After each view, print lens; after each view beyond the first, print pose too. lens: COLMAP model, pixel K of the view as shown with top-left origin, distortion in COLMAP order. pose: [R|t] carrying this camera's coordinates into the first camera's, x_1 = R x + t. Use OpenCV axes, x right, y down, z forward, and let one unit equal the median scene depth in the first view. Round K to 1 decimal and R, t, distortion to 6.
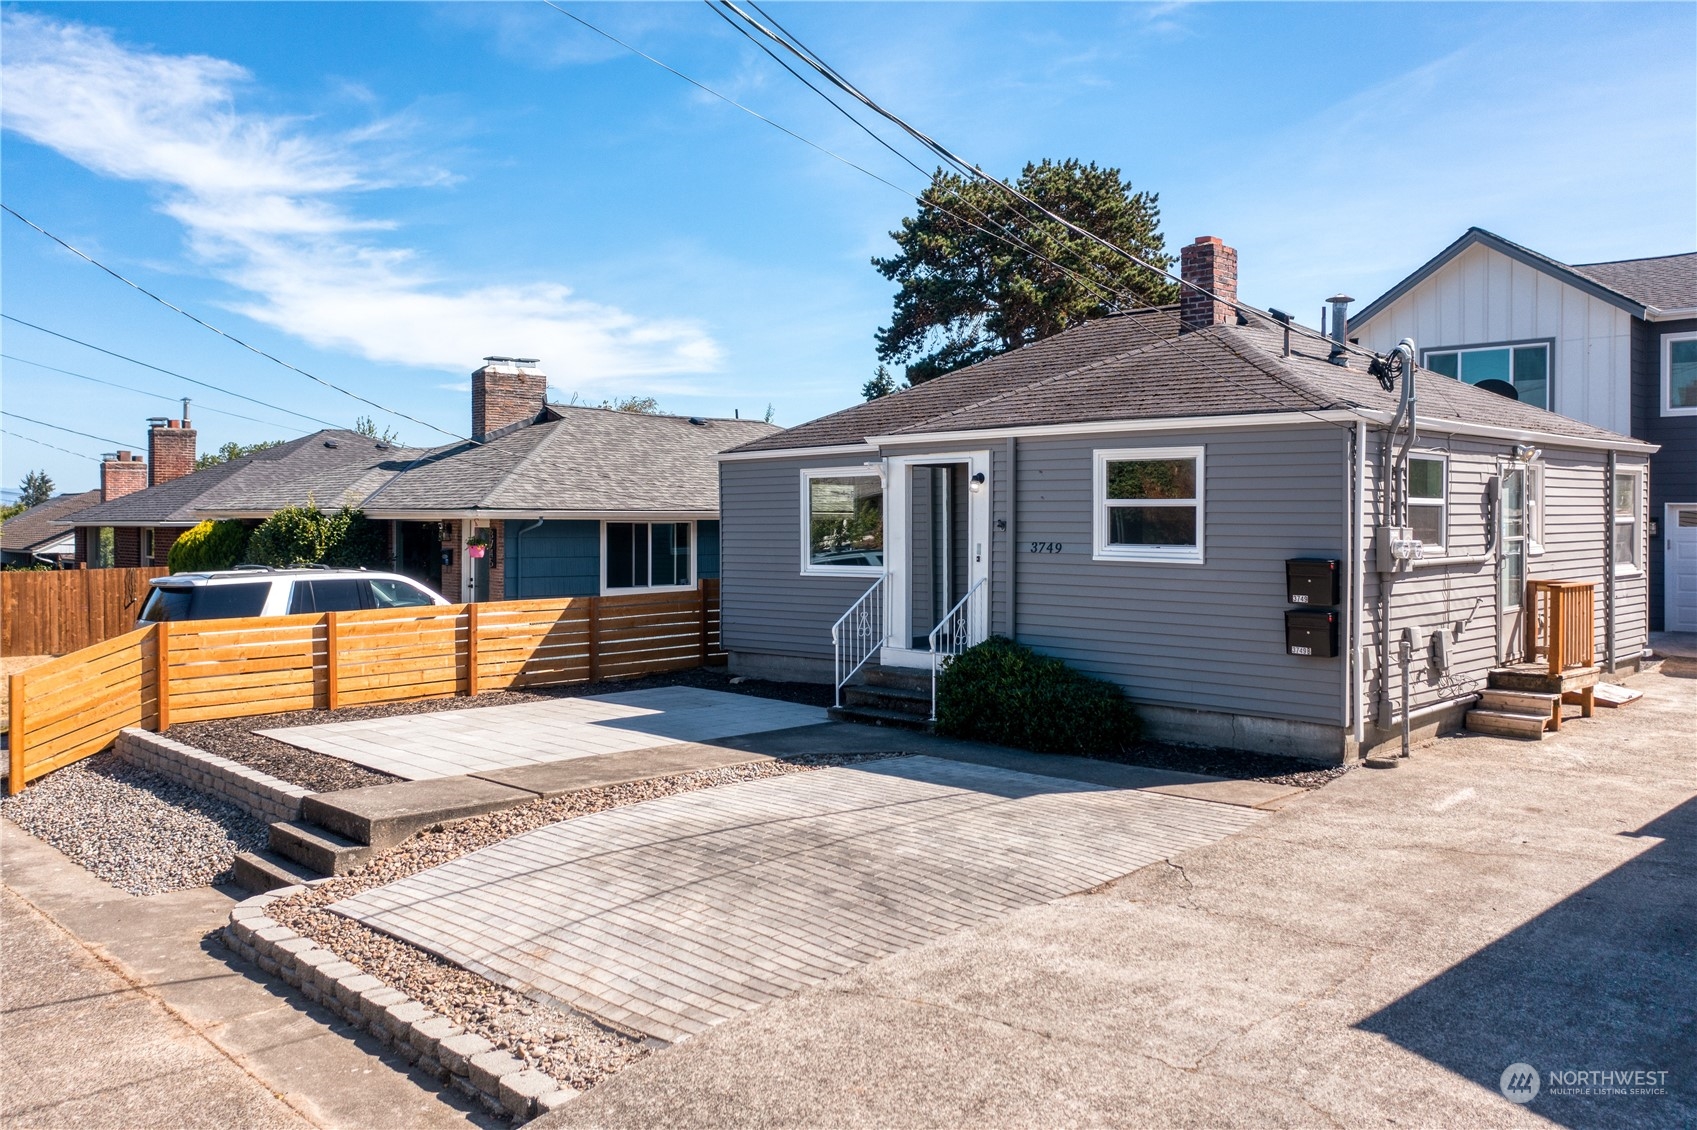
lens RADIAL K [[1381.7, 0, 859.2], [0, 1381.7, 557.7], [0, 0, 1]] dist [-0.002648, 0.000460]
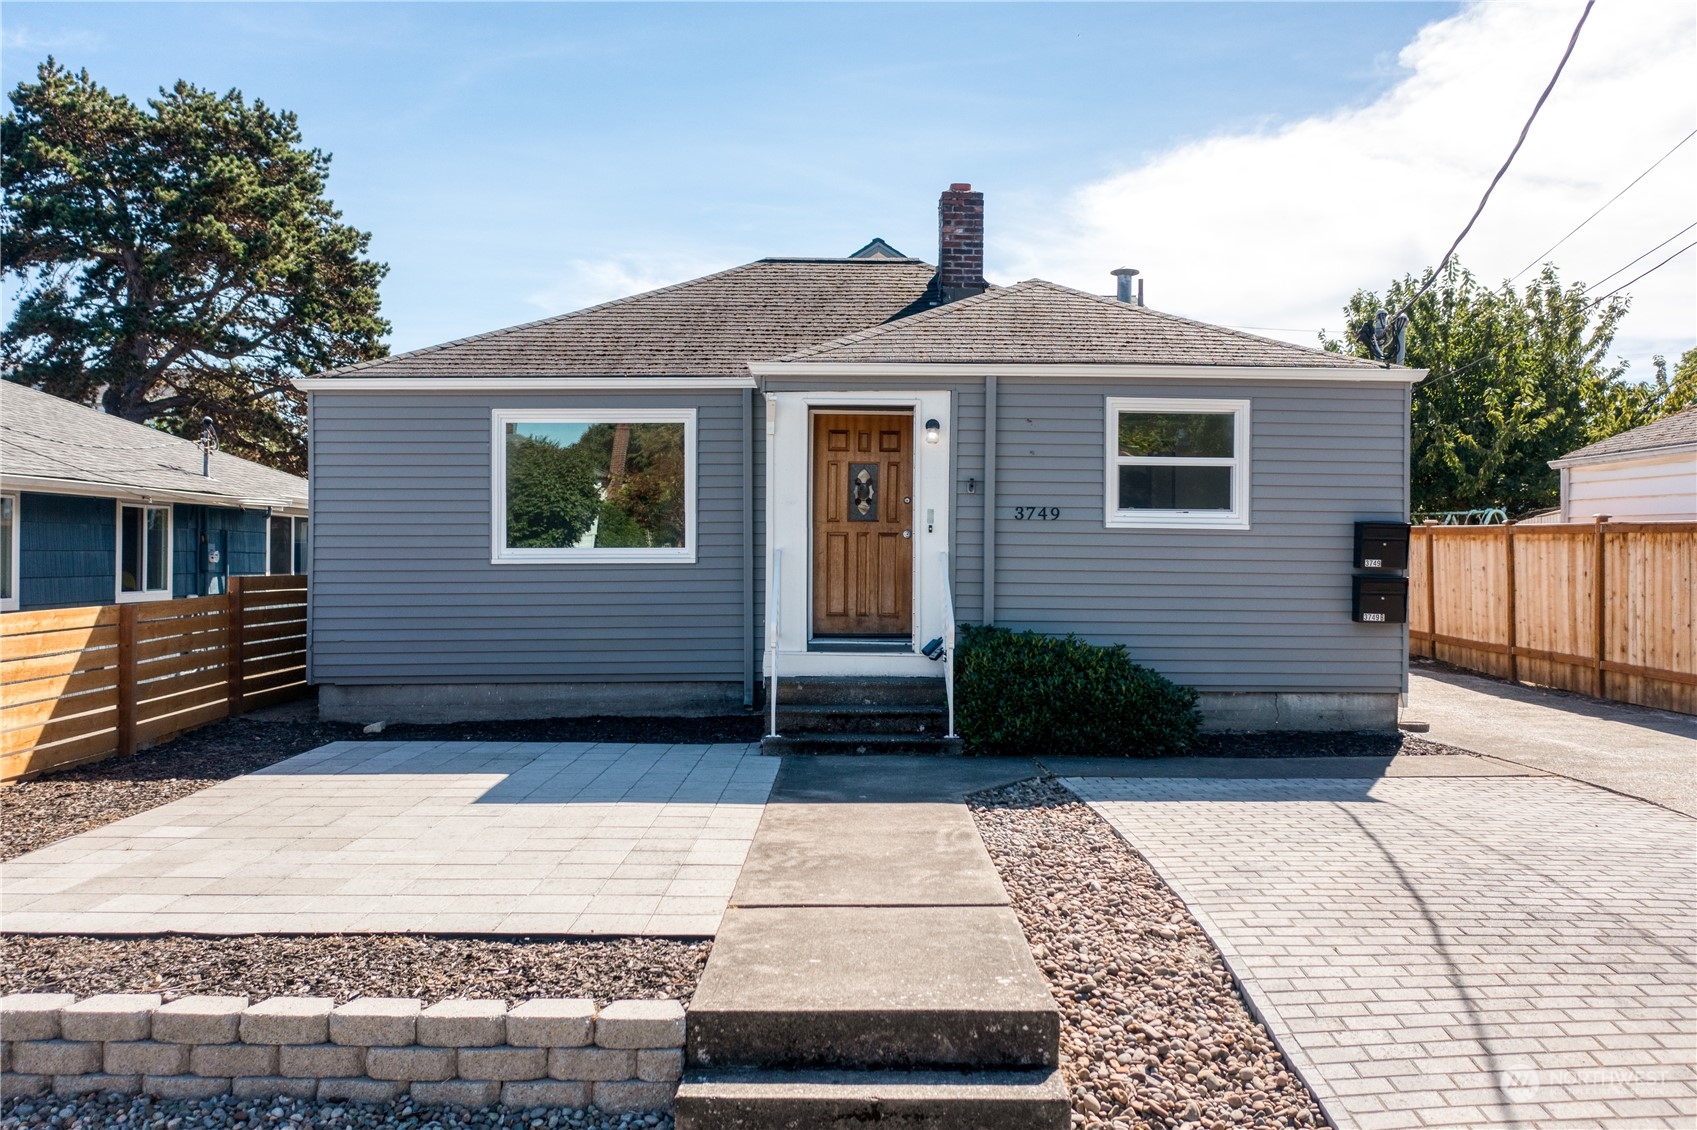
lens RADIAL K [[1381.7, 0, 879.5], [0, 1381.7, 550.2], [0, 0, 1]] dist [-0.002648, 0.000460]
pose [[0.694589, 0.005414, 0.719386, -0.520931], [0.016158, 0.999602, -0.023124, 0.032156], [-0.719225, 0.027686, 0.694226, 0.499941]]
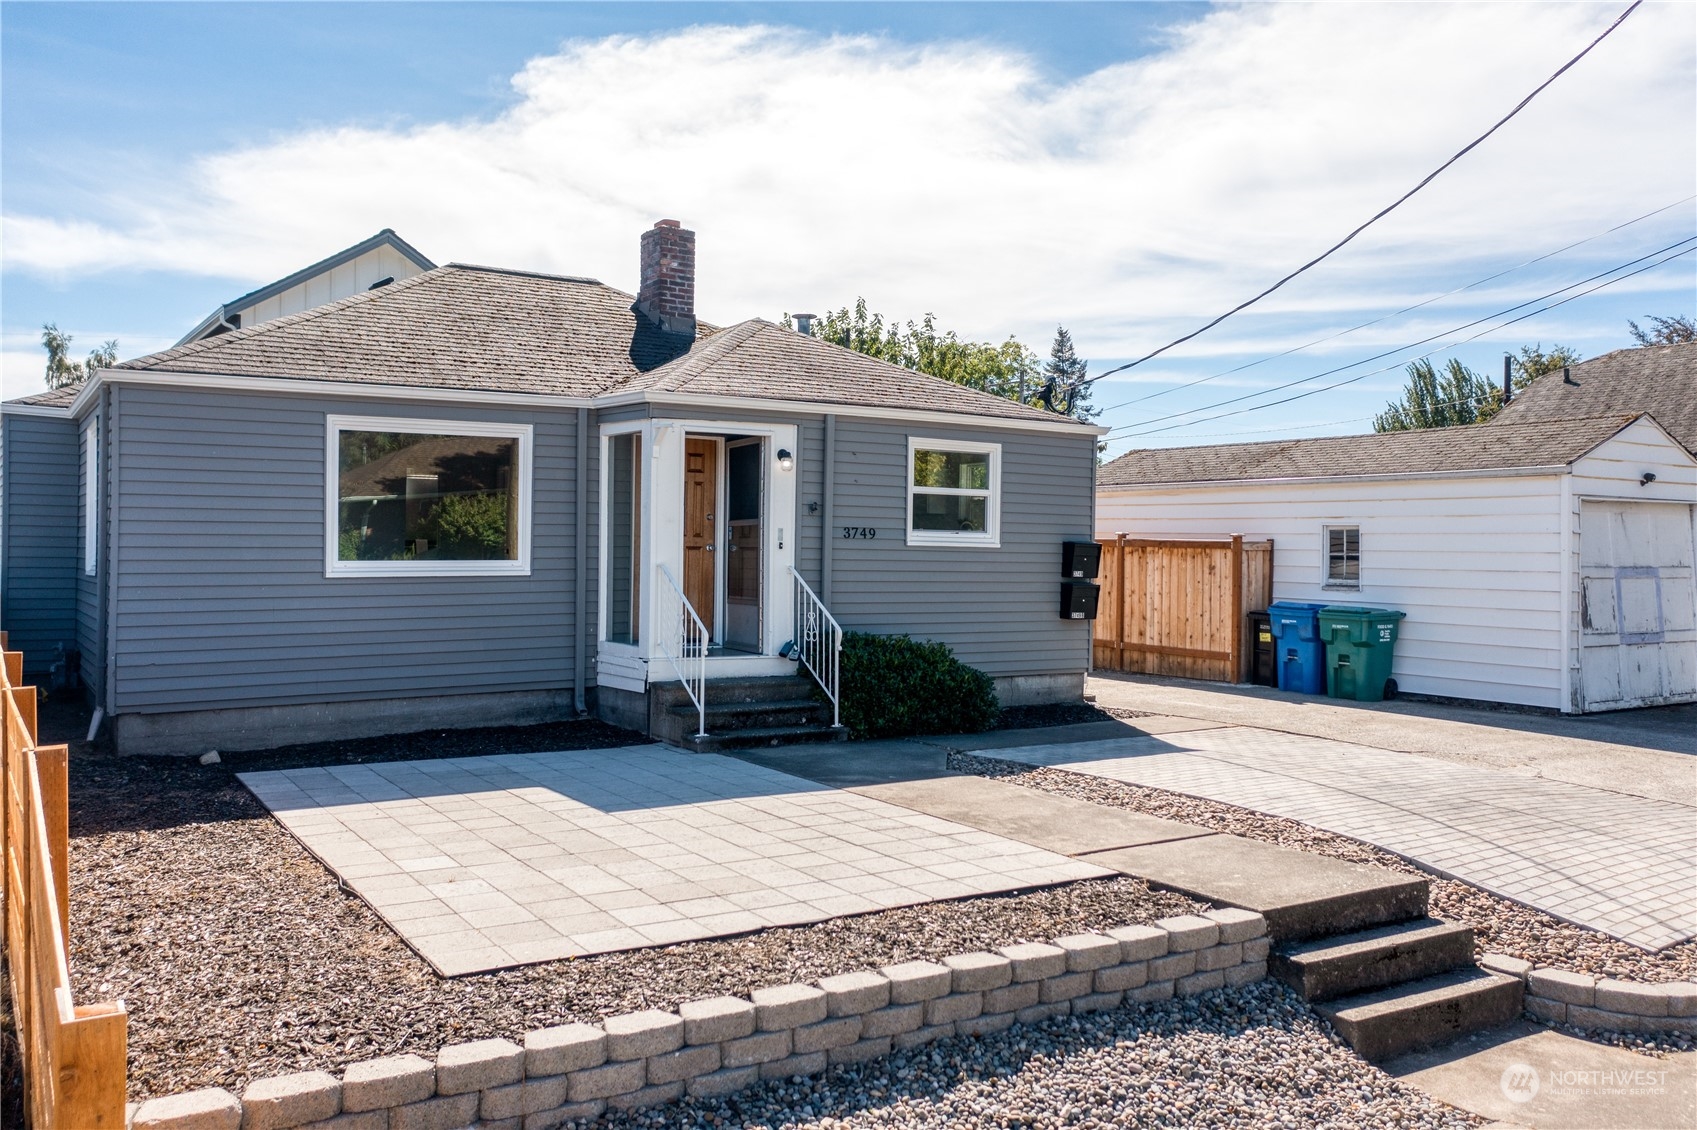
lens RADIAL K [[1381.7, 0, 849.0], [0, 1381.7, 559.0], [0, 0, 1]] dist [-0.002648, 0.000460]
pose [[0.215882, -0.005275, 0.976405, -0.810738], [0.017255, 0.999850, 0.001587, 0.009310], [-0.976267, 0.016505, 0.215940, 0.801017]]
